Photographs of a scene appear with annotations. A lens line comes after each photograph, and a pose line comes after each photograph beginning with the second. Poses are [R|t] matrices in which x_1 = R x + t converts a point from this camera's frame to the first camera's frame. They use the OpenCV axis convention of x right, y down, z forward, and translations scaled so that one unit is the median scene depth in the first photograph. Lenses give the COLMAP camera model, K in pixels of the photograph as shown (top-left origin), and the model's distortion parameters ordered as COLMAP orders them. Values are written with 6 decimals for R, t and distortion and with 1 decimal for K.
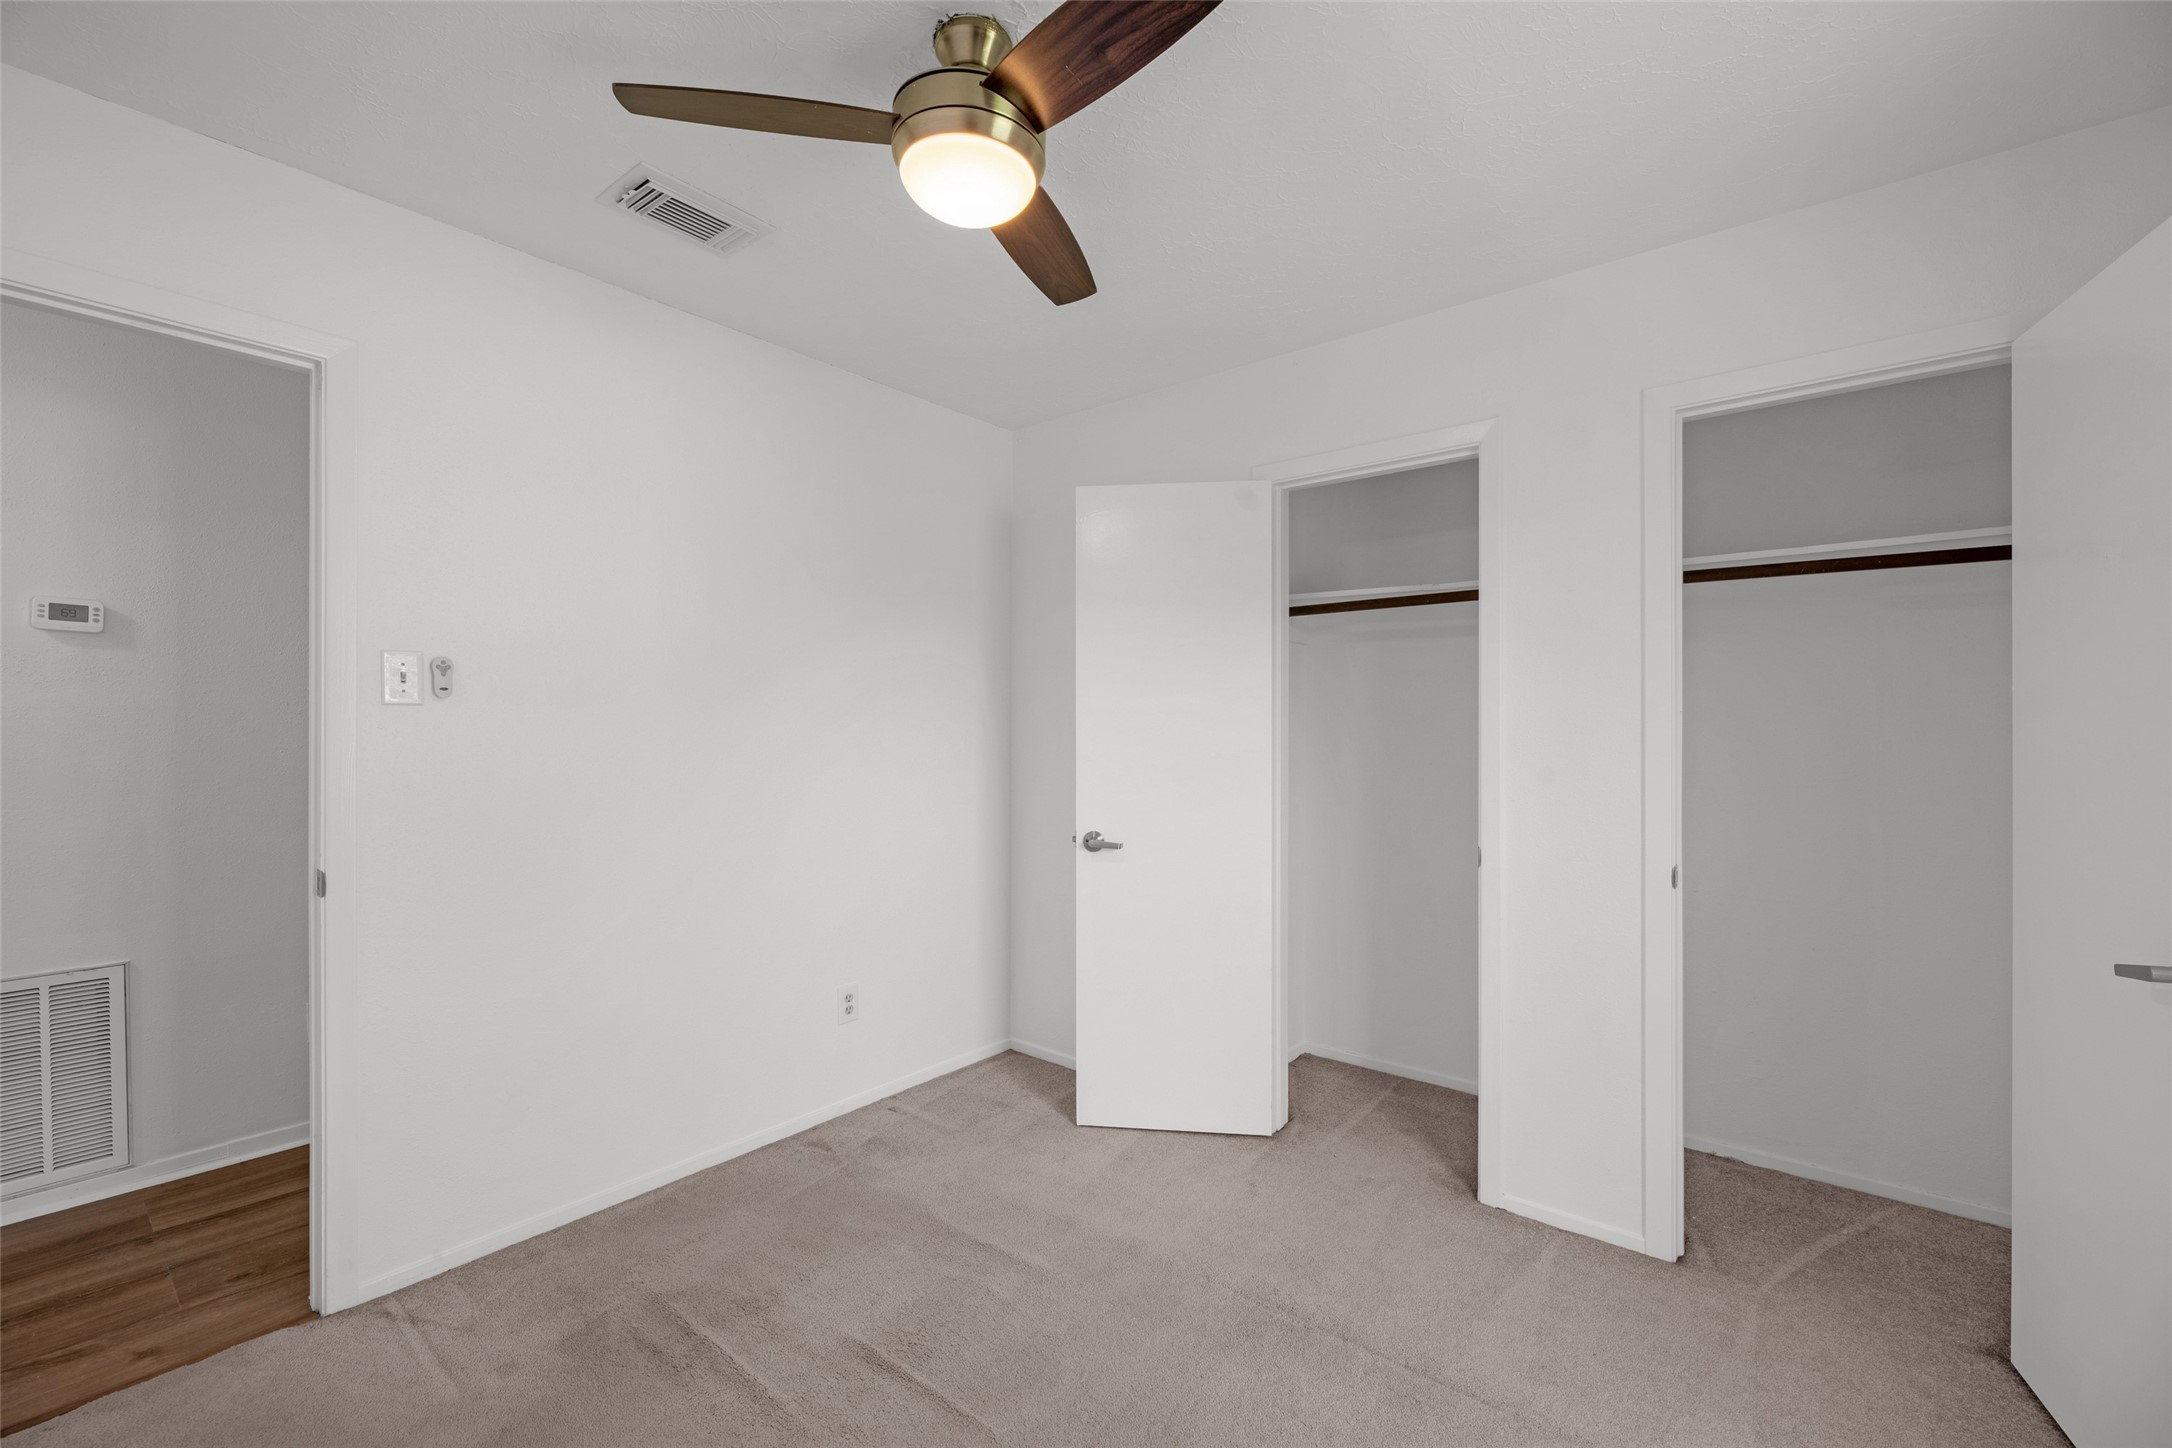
lens RADIAL K [[919.0, 0, 1080.2], [0, 919.0, 732.7], [0, 0, 1]] dist [0.001095, -0.000047]
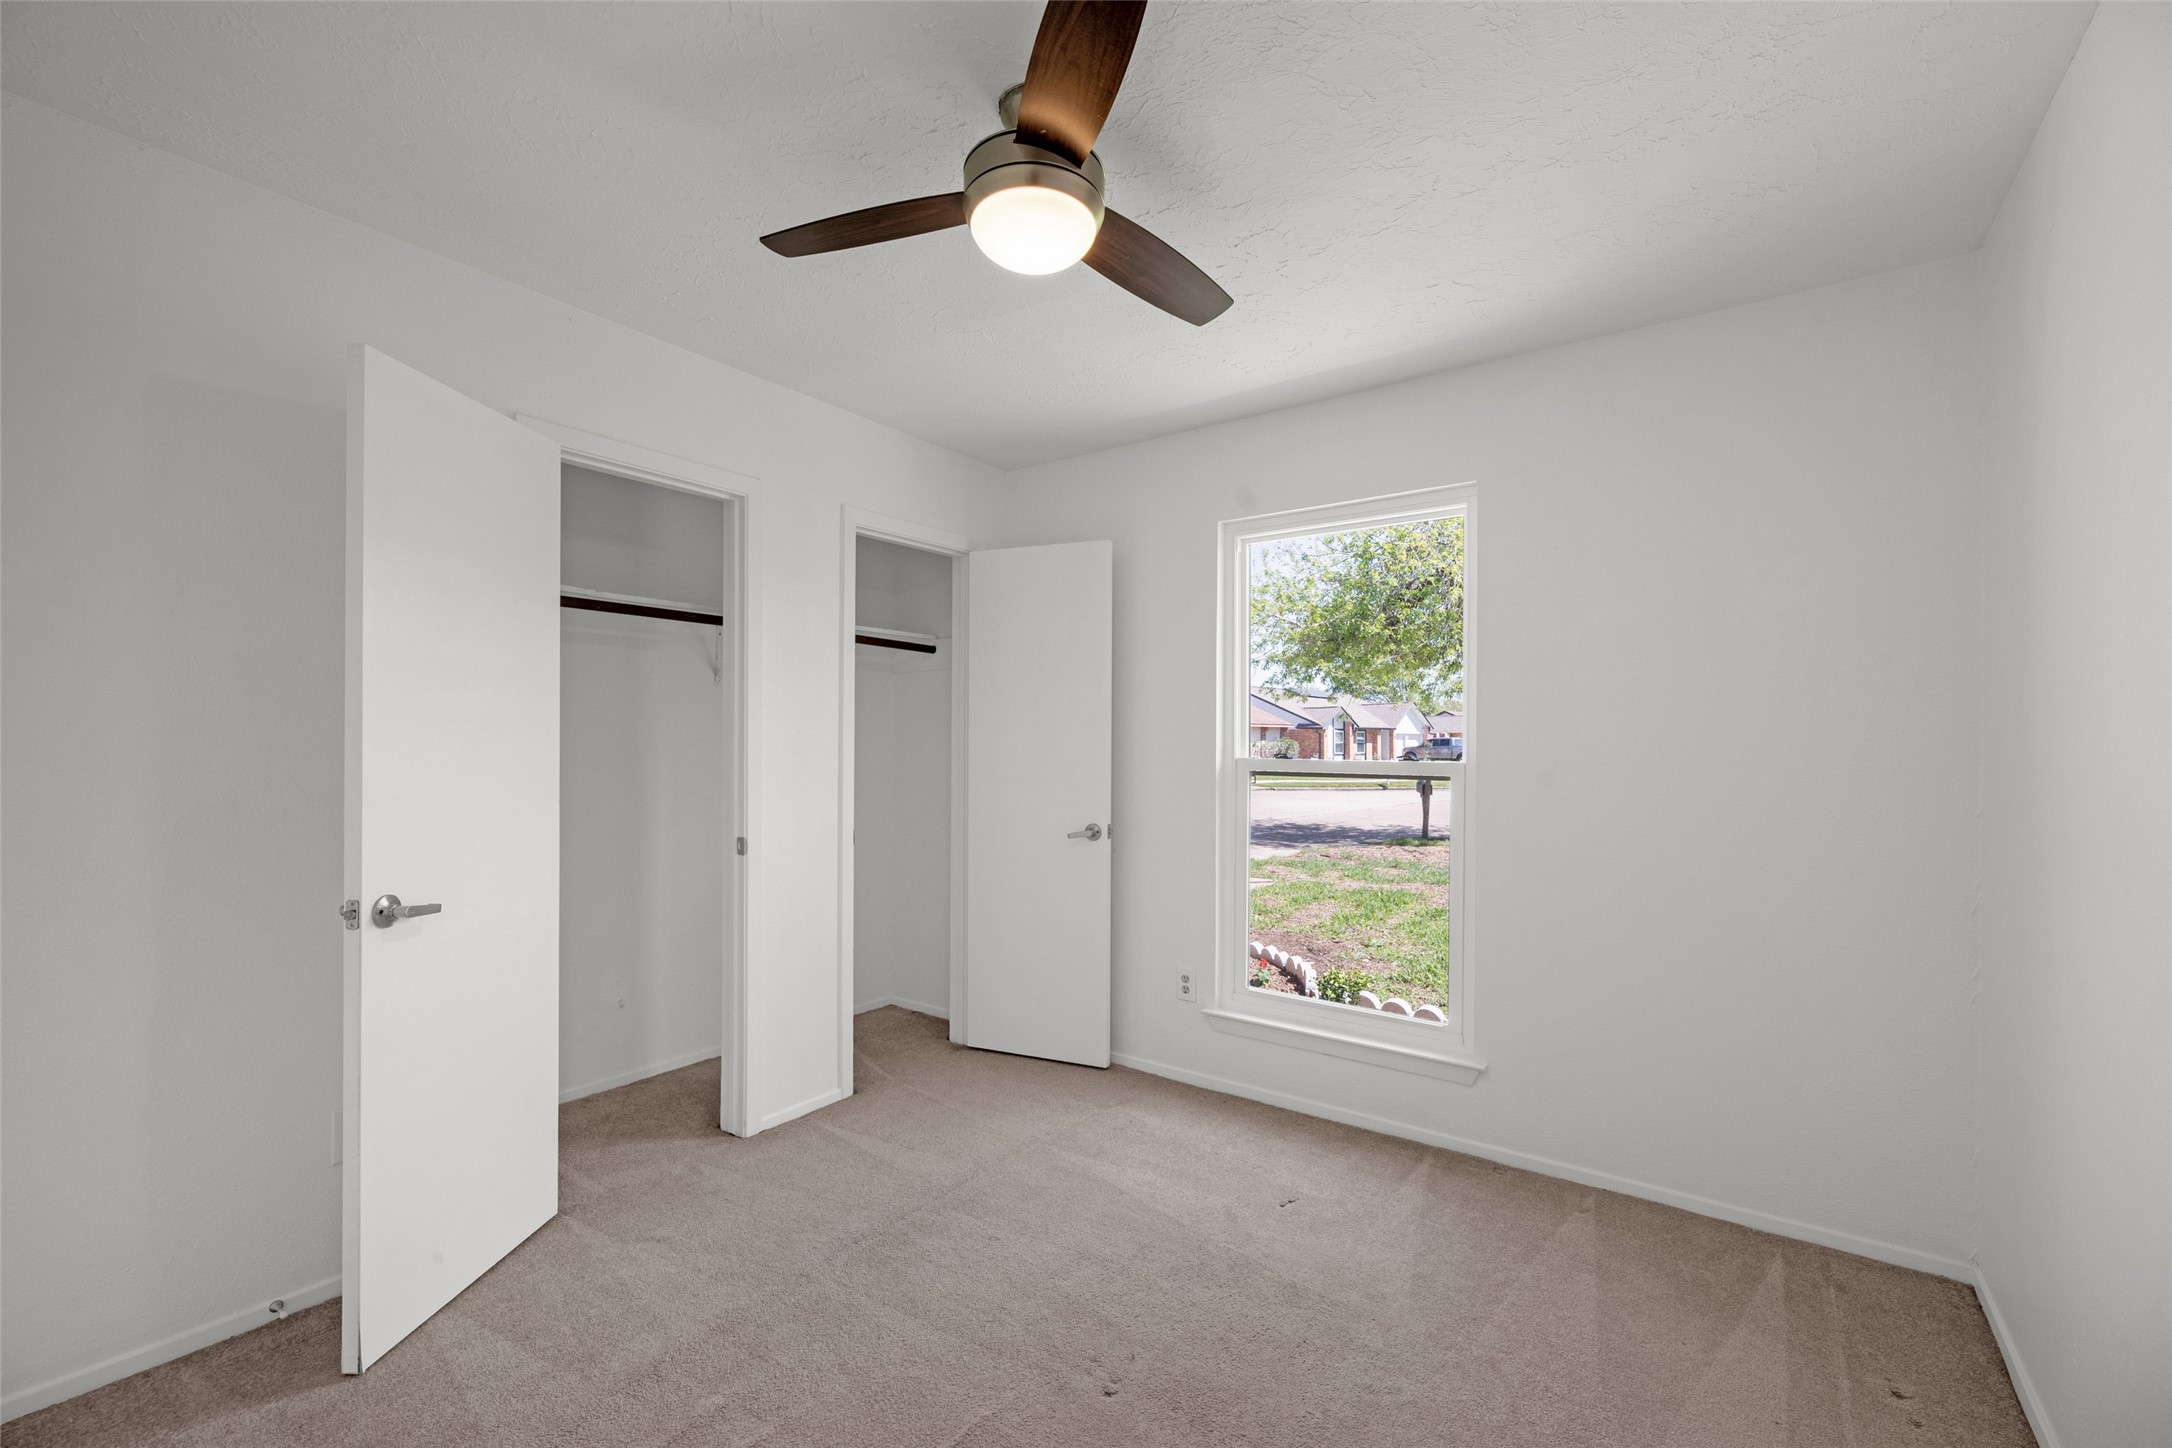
lens RADIAL K [[919.0, 0, 1080.2], [0, 919.0, 732.7], [0, 0, 1]] dist [0.001095, -0.000047]
pose [[-0.069273, 0.002233, 0.997595, -0.705676], [-0.001080, 0.999997, -0.002313, -0.006525], [-0.997597, -0.001237, -0.069270, 0.597213]]
